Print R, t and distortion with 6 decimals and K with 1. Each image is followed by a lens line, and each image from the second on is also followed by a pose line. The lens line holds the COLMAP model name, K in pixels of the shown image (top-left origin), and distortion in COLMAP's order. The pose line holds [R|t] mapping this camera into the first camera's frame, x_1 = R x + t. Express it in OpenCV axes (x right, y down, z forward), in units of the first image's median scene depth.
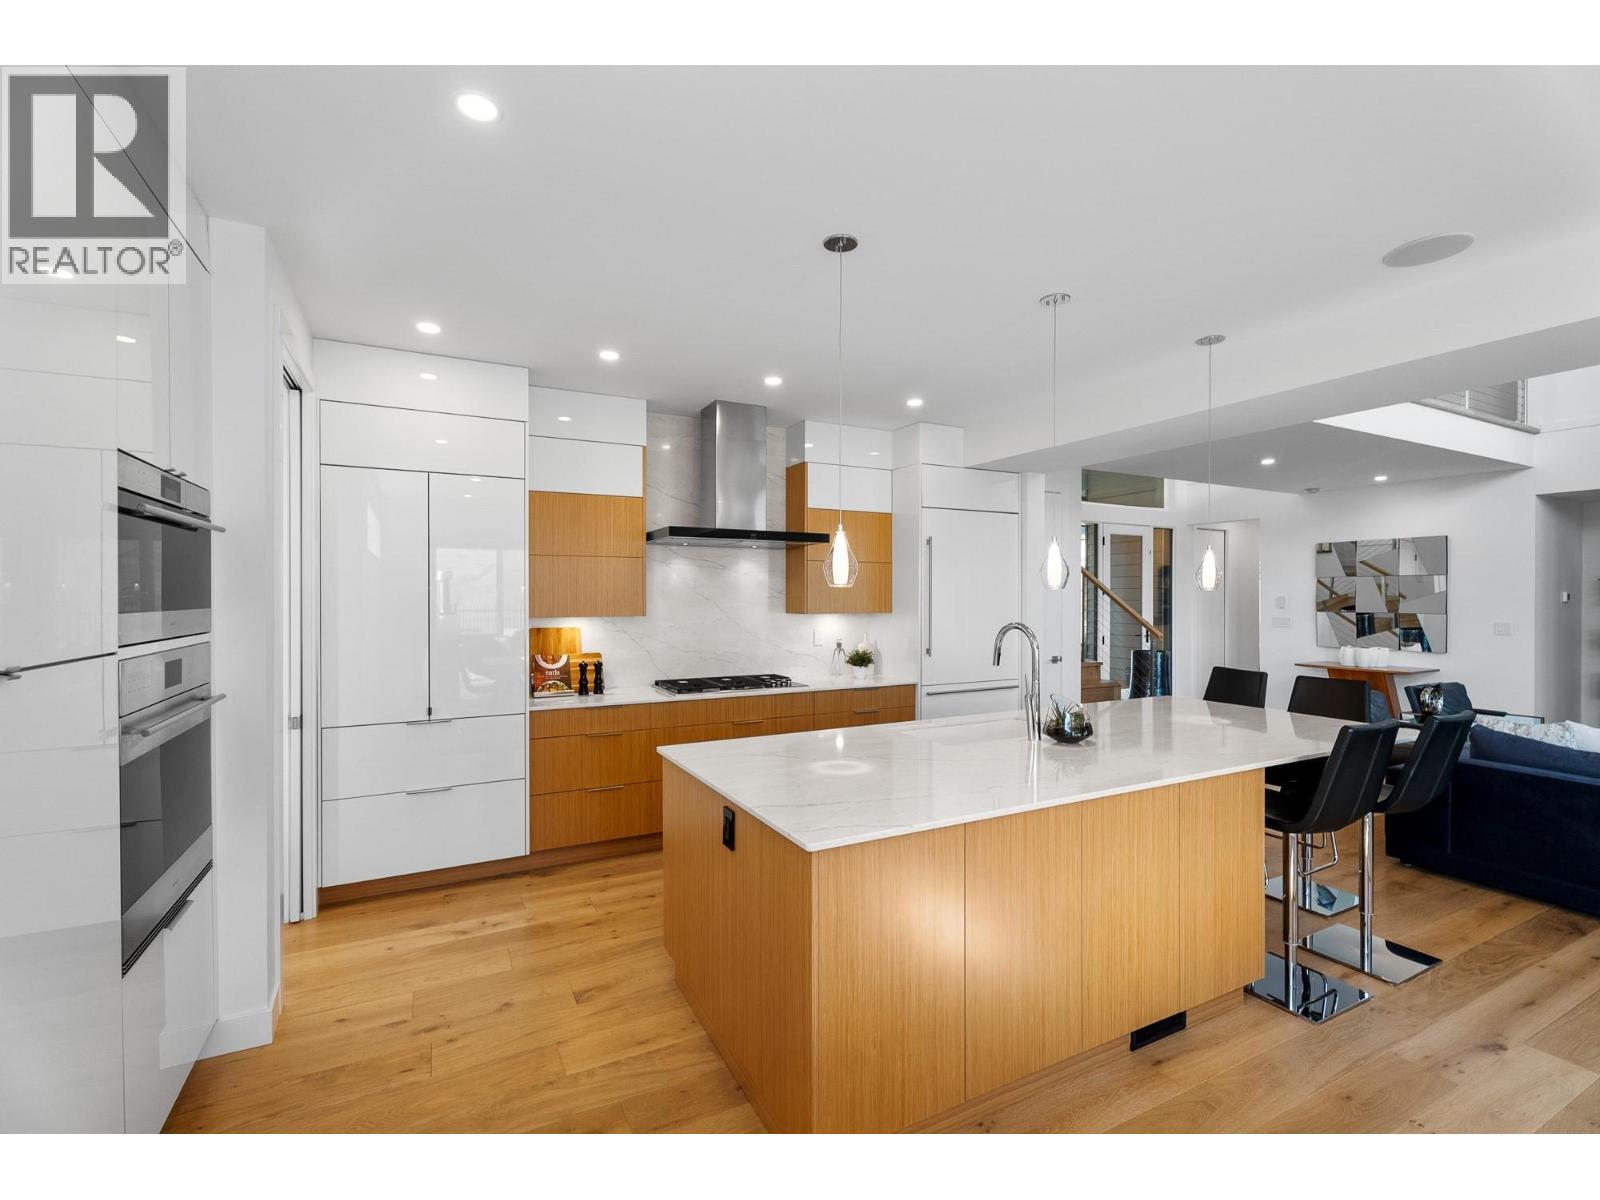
lens RADIAL K [[716.8, 0, 799.3], [0, 716.8, 603.7], [0, 0, 1]] dist [-0.002632, 0.000201]
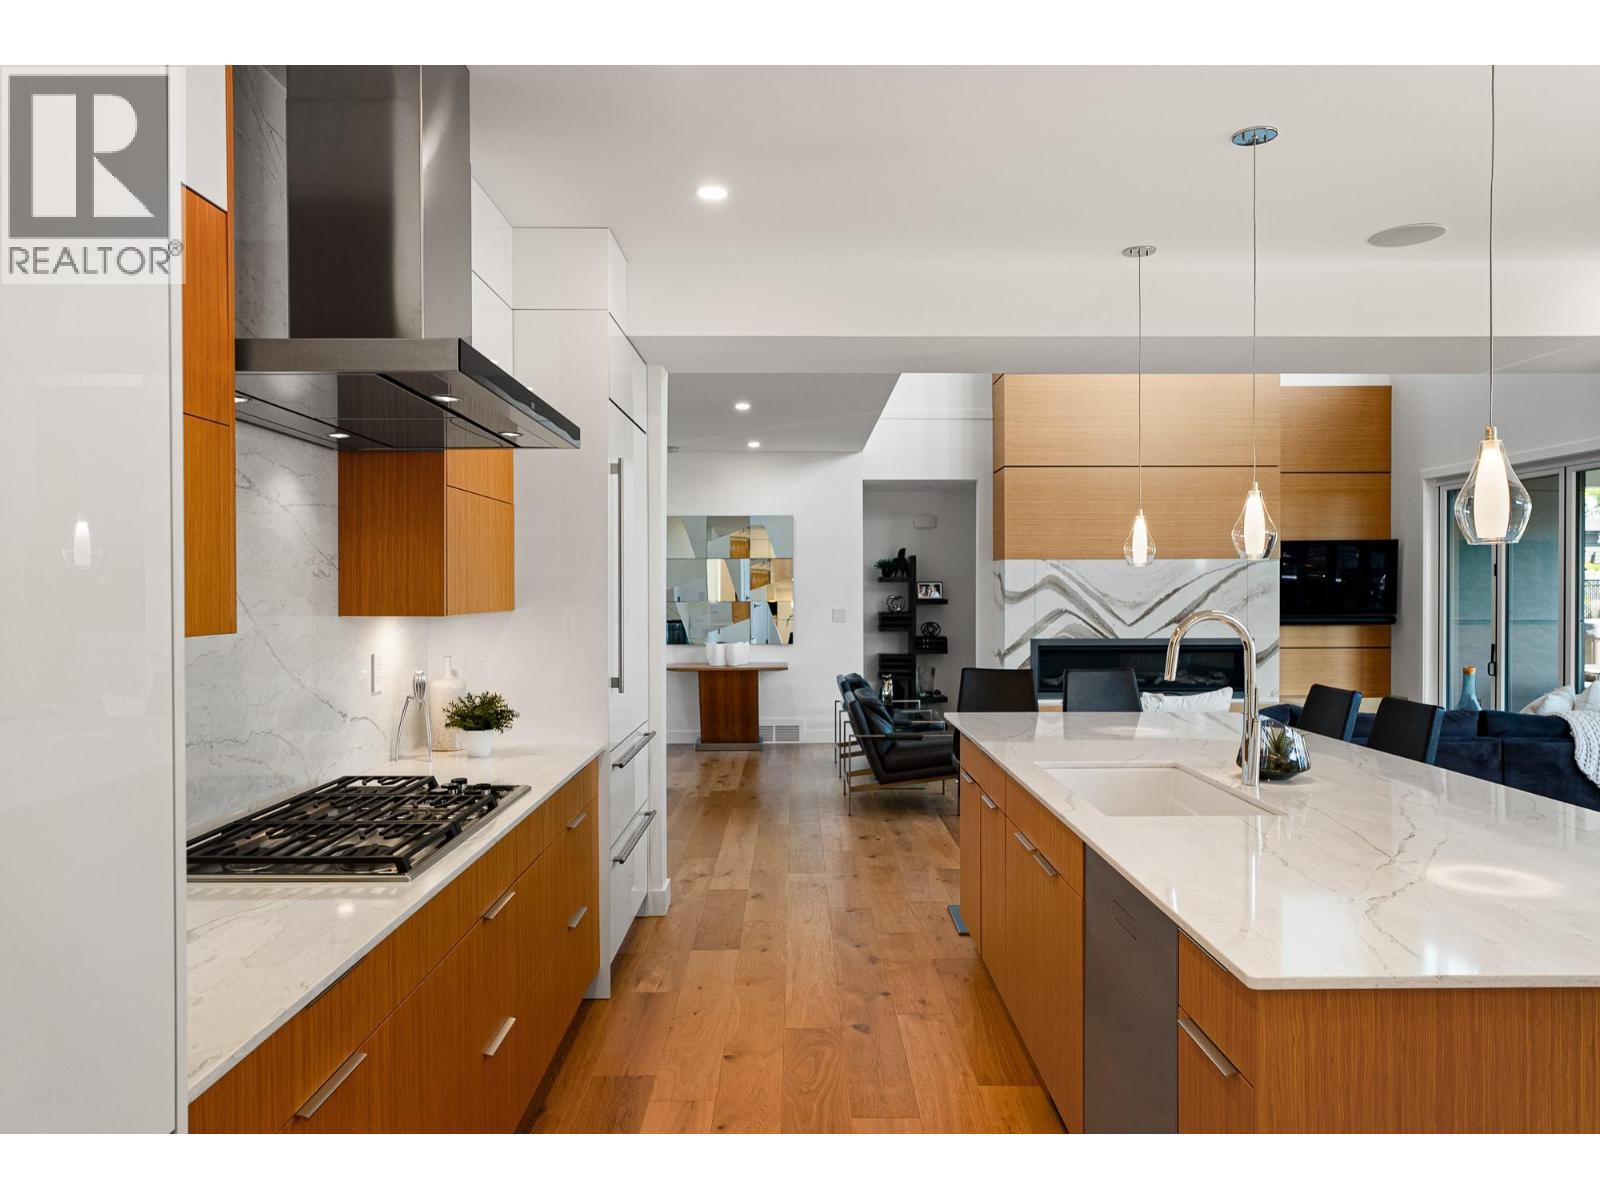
lens RADIAL K [[1062.6, 0, 805.4], [0, 1062.6, 598.0], [0, 0, 1]] dist [-0.004312, -0.000602]
pose [[0.442540, -0.011683, 0.896672, -0.445393], [0.015062, 0.999871, 0.005594, 0.004351], [-0.896622, 0.011030, 0.442659, 0.547658]]
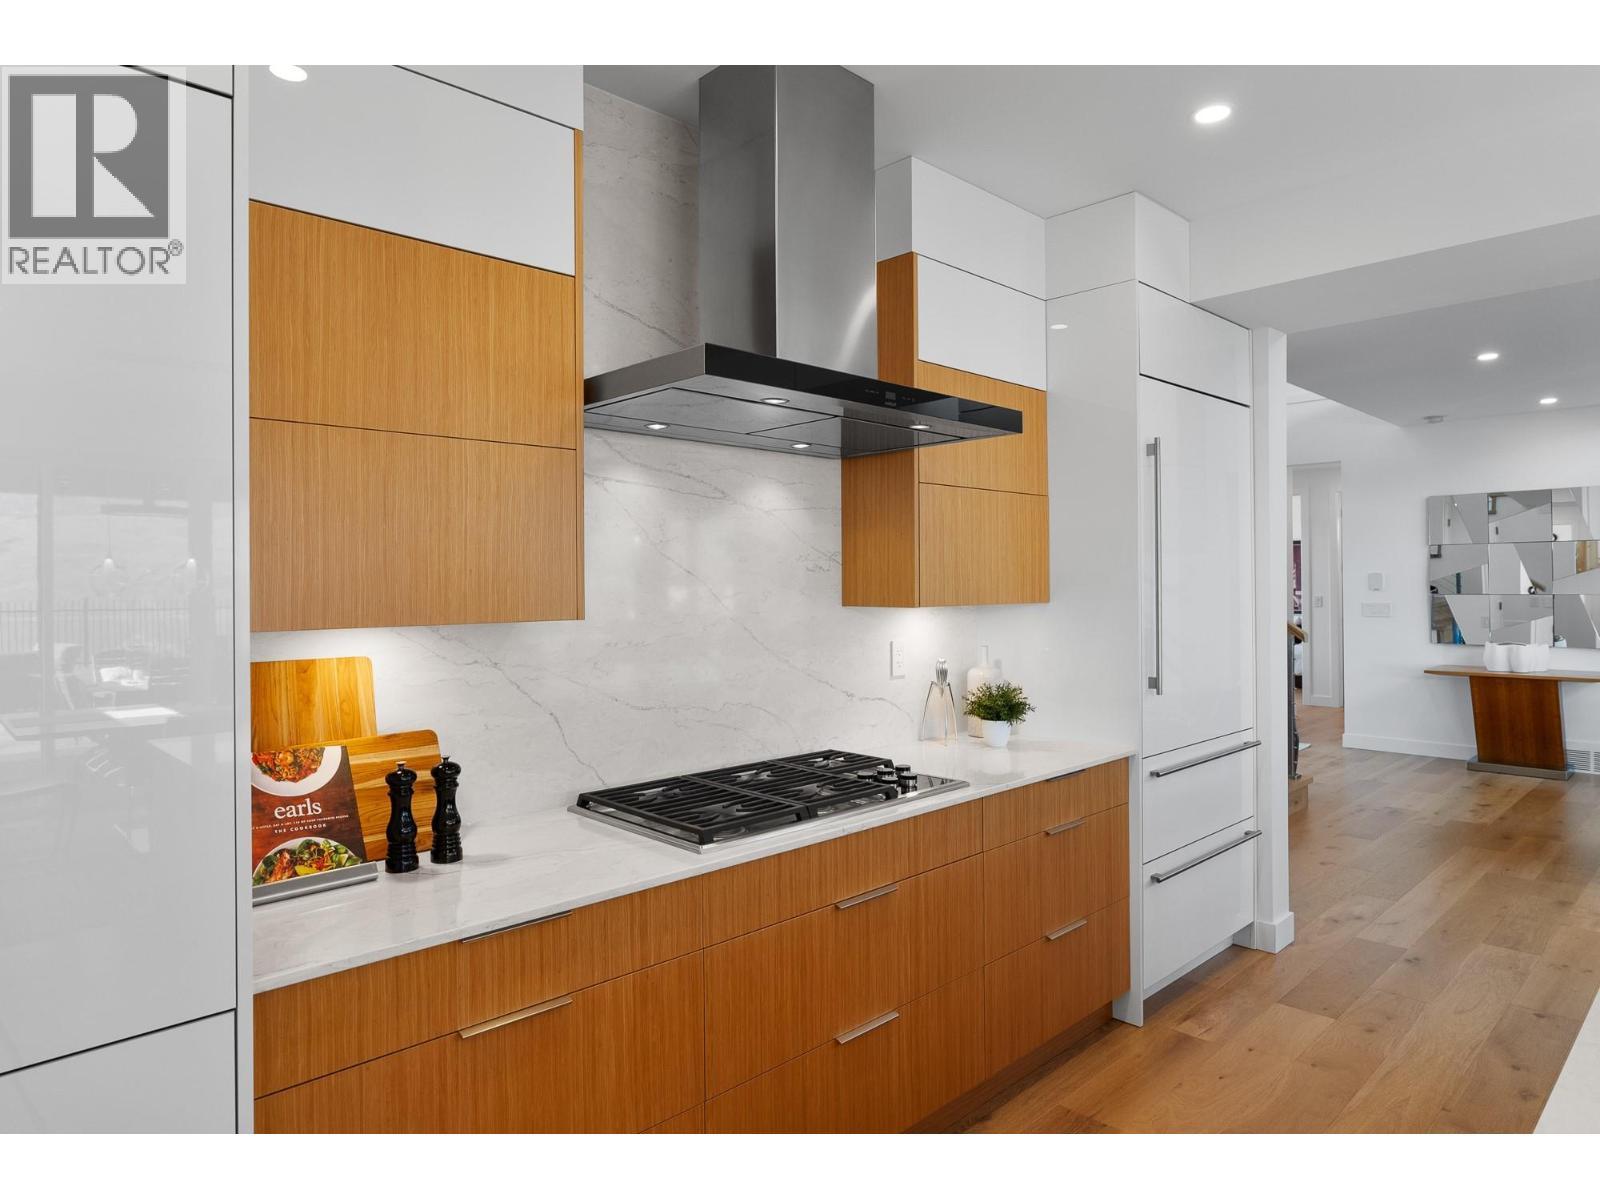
lens RADIAL K [[967.0, 0, 811.3], [0, 967.0, 578.8], [0, 0, 1]] dist [-0.005532, 0.001281]
pose [[0.952862, -0.005396, 0.303357, -0.226620], [0.009804, 0.999867, -0.013011, 0.004423], [-0.303247, 0.015372, 0.952788, 0.469010]]
